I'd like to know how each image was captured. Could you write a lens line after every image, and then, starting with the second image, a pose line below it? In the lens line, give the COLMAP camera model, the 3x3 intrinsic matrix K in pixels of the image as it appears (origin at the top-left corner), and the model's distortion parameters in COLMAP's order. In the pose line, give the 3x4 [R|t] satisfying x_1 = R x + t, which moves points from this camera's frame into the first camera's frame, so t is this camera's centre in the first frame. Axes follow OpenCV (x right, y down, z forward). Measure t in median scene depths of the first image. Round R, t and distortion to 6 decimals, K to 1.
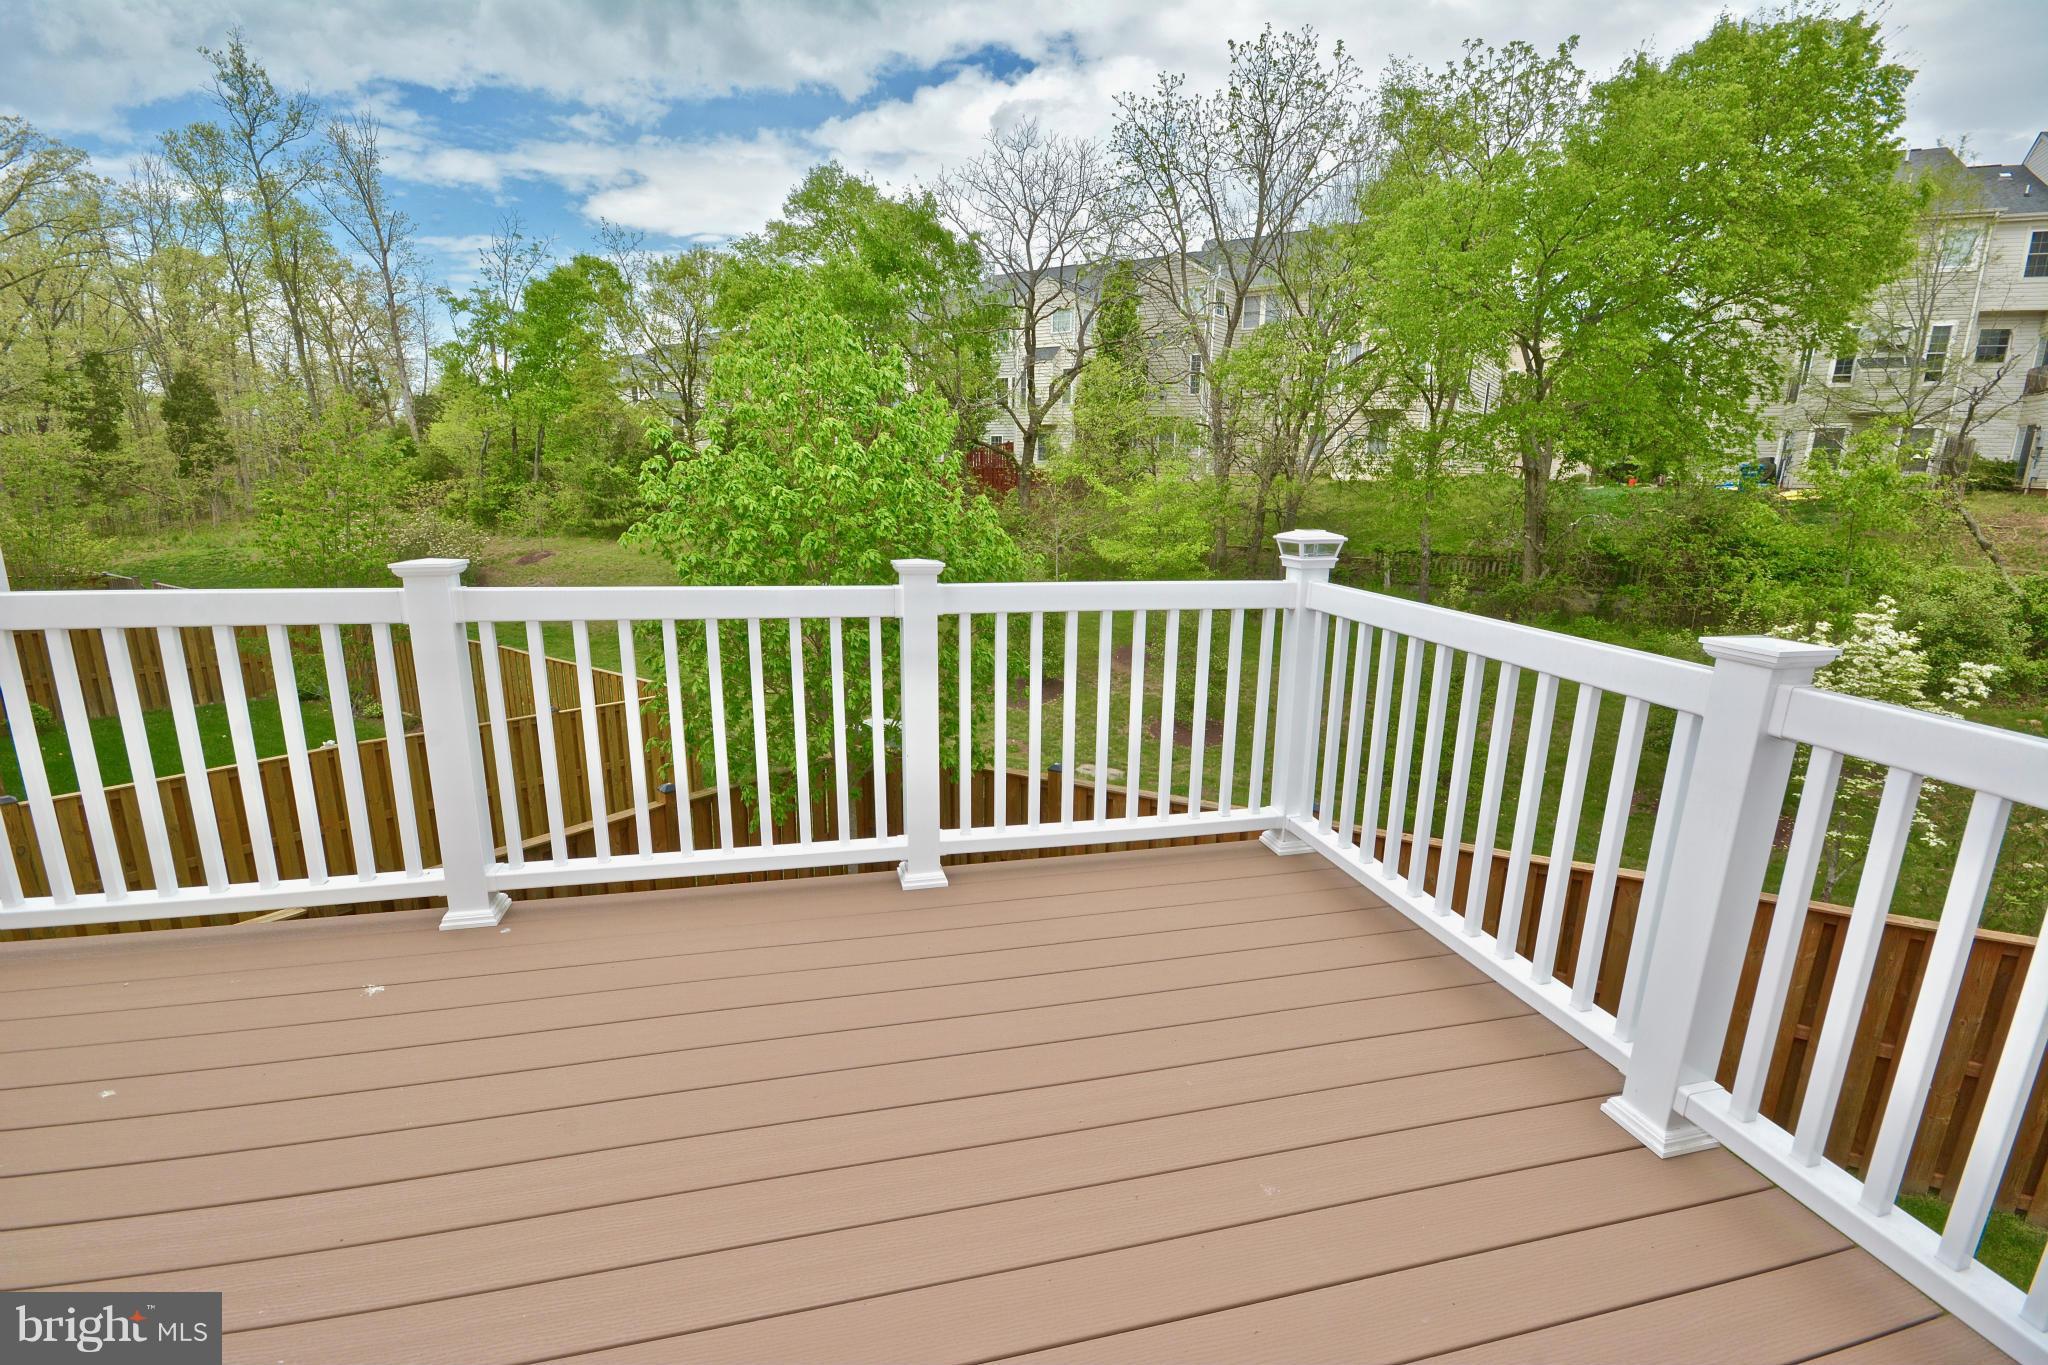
lens RADIAL K [[886.8, 0, 1029.6], [0, 886.8, 684.3], [0, 0, 1]] dist [-0.000545, -0.000051]
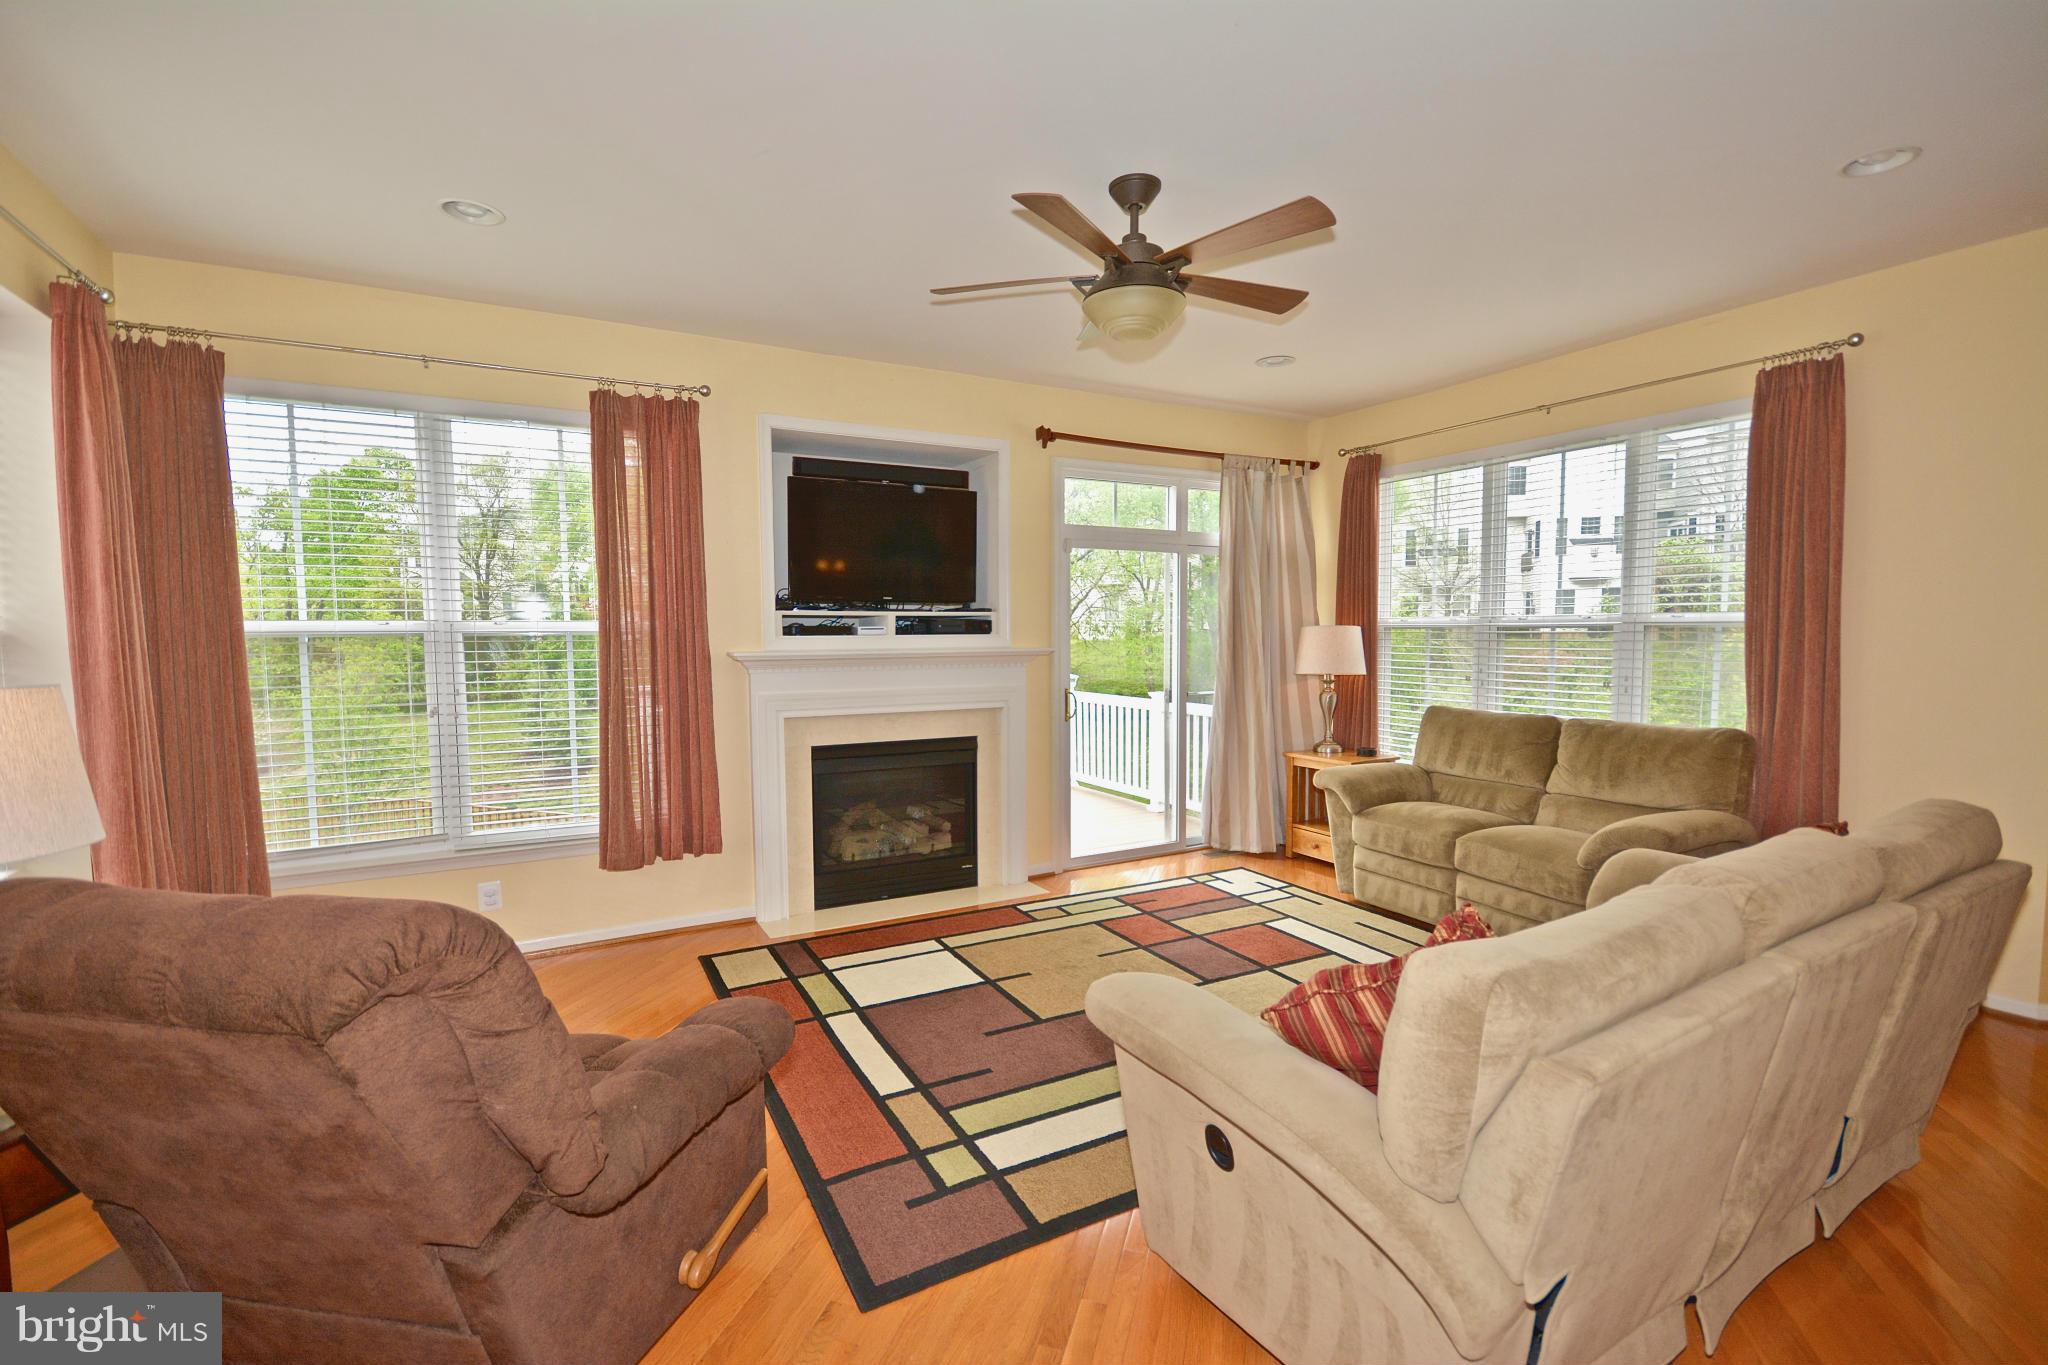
lens RADIAL K [[886.8, 0, 1029.0], [0, 886.8, 690.8], [0, 0, 1]] dist [-0.000545, -0.000051]
pose [[0.965442, -0.040142, 0.257506, -0.058447], [0.082796, 0.984121, -0.157007, 0.033716], [-0.247115, 0.172902, 0.953435, -0.181493]]
